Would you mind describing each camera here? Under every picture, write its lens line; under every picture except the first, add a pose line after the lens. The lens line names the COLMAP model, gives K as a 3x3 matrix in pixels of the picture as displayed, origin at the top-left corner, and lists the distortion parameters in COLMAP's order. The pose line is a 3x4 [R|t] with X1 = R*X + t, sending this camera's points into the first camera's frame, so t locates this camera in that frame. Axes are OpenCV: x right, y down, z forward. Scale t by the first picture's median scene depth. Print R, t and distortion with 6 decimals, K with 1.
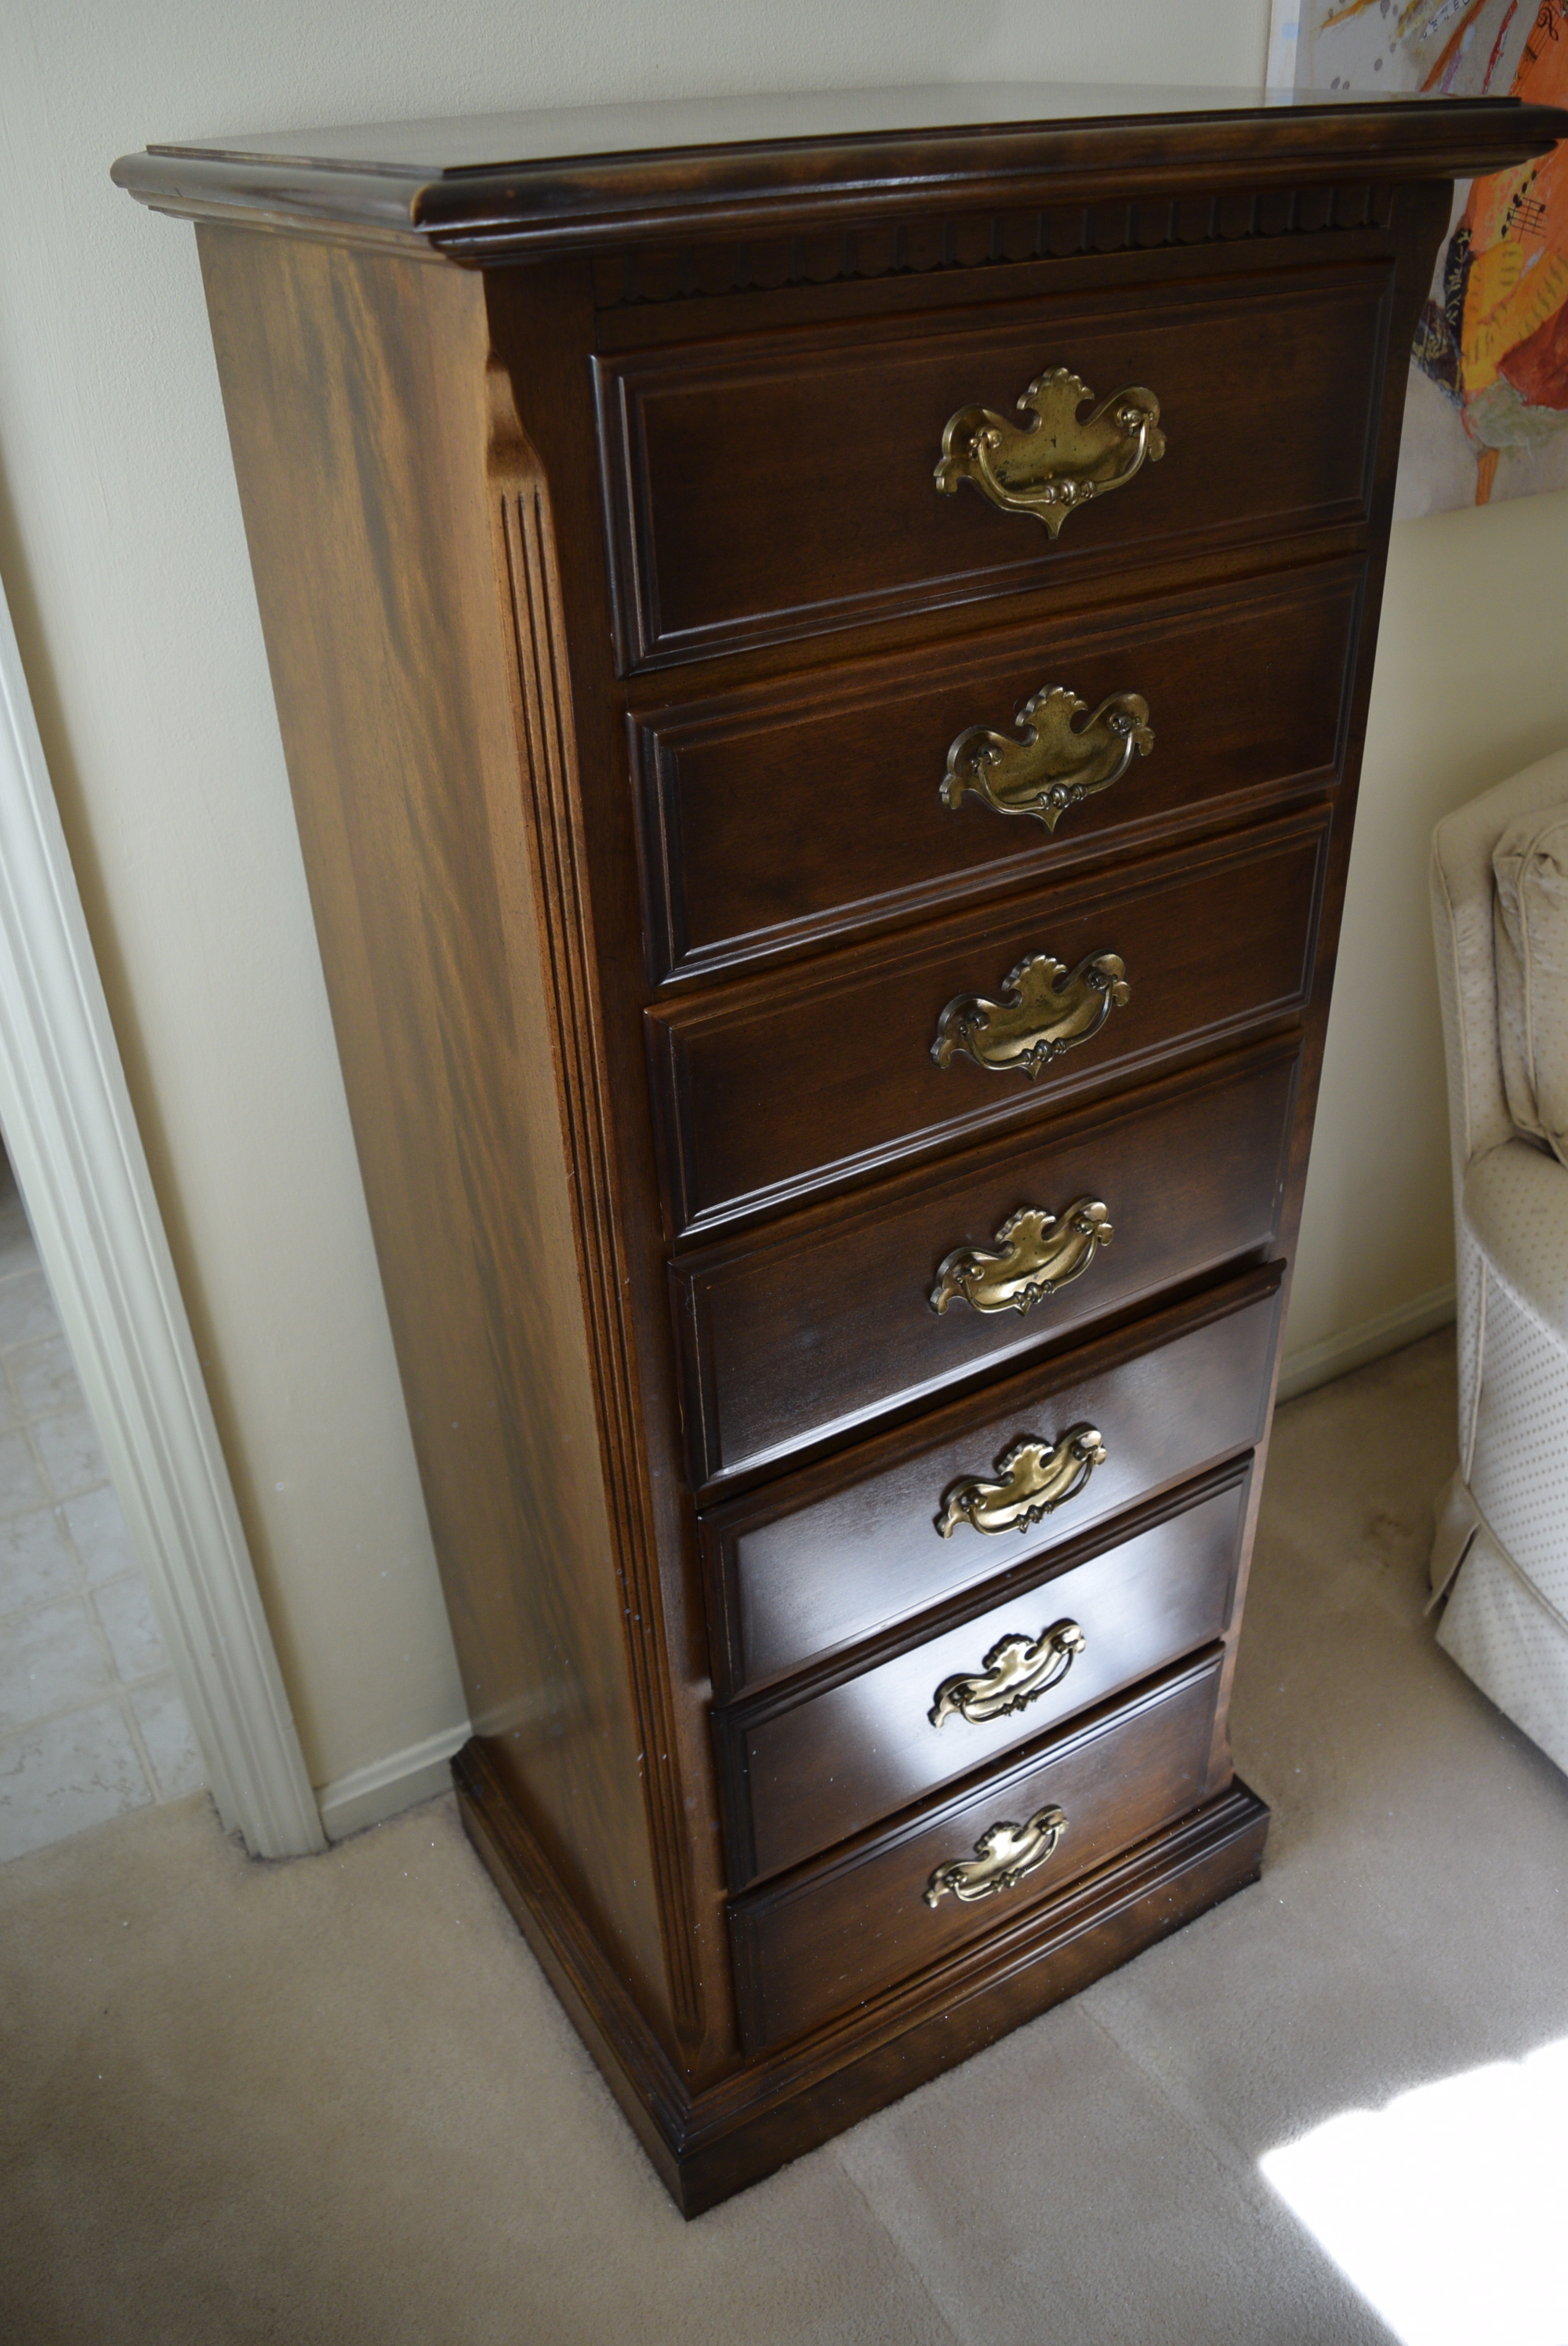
lens RADIAL K [[1868.4, 0, 784.0], [0, 1868.4, 1173.0], [0, 0, 1]] dist [-0.103969, -0.000622]
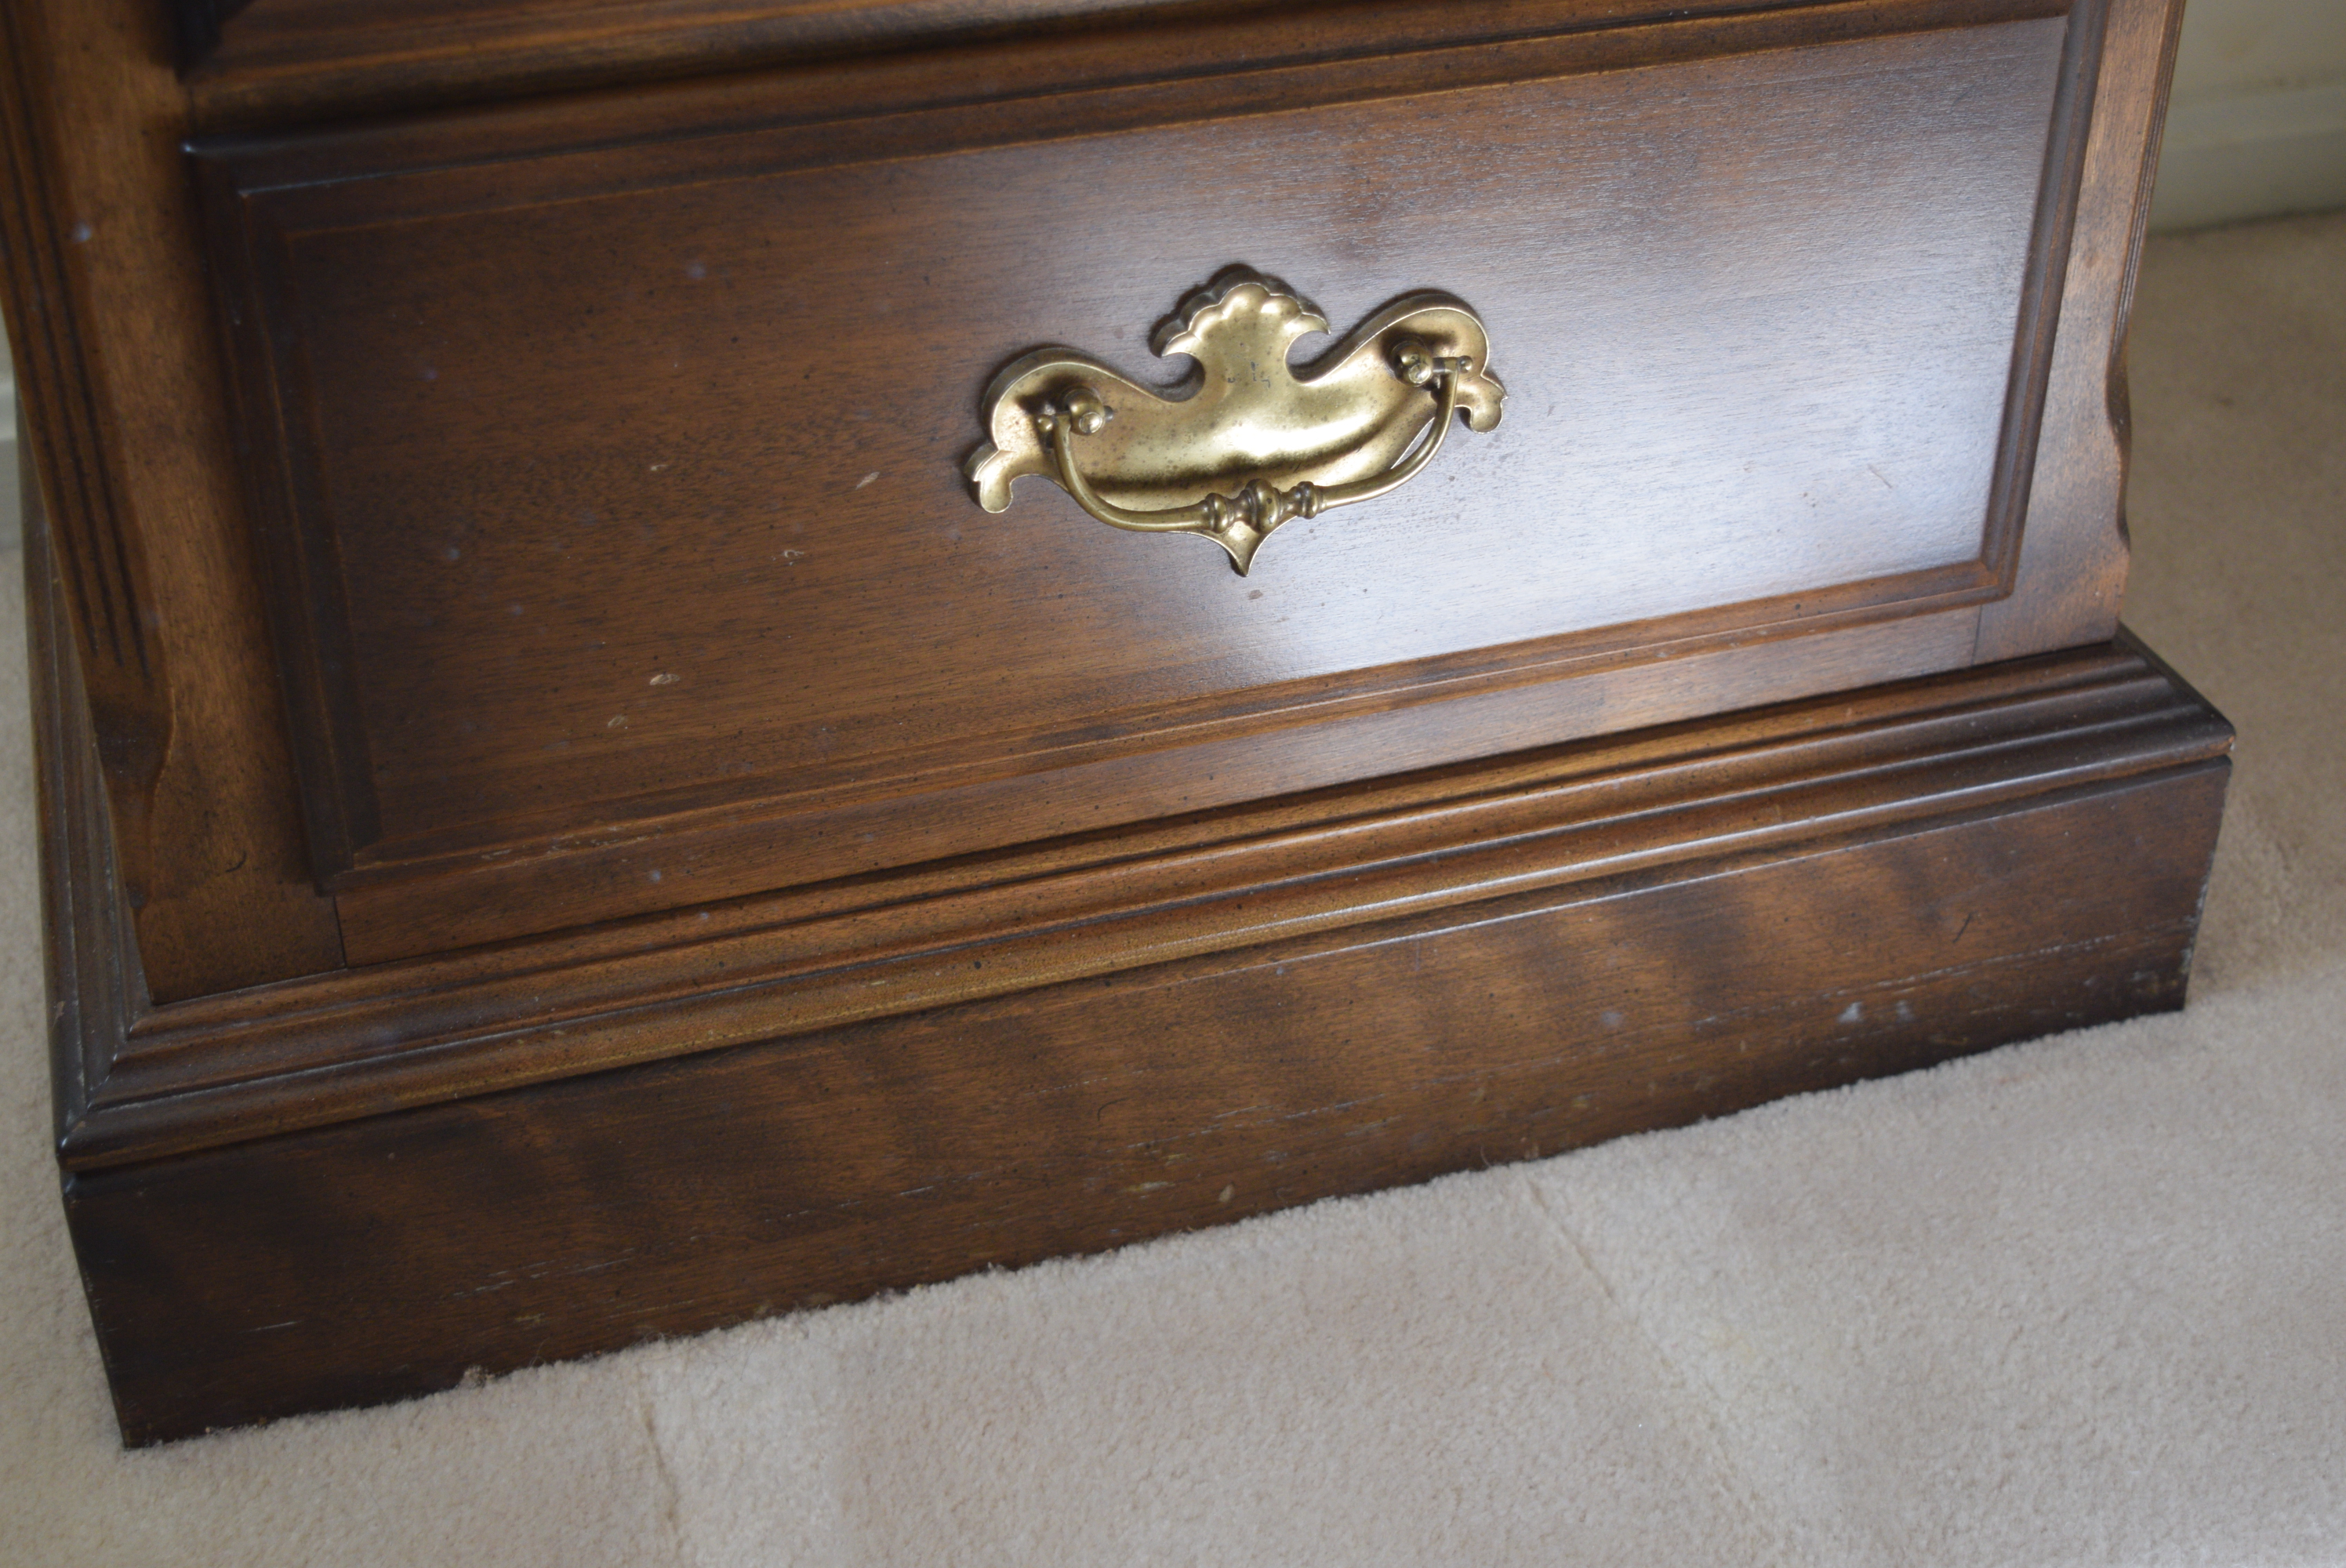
lens RADIAL K [[3178.7, 0, 1173.0], [0, 3178.7, 784.0], [0, 0, 1]] dist [-0.068105, -0.008435]
pose [[0.972639, 0.146569, -0.180252, 0.197137], [-0.146026, 0.989146, 0.016352, 0.397393], [0.180693, 0.010417, 0.983484, 0.445302]]
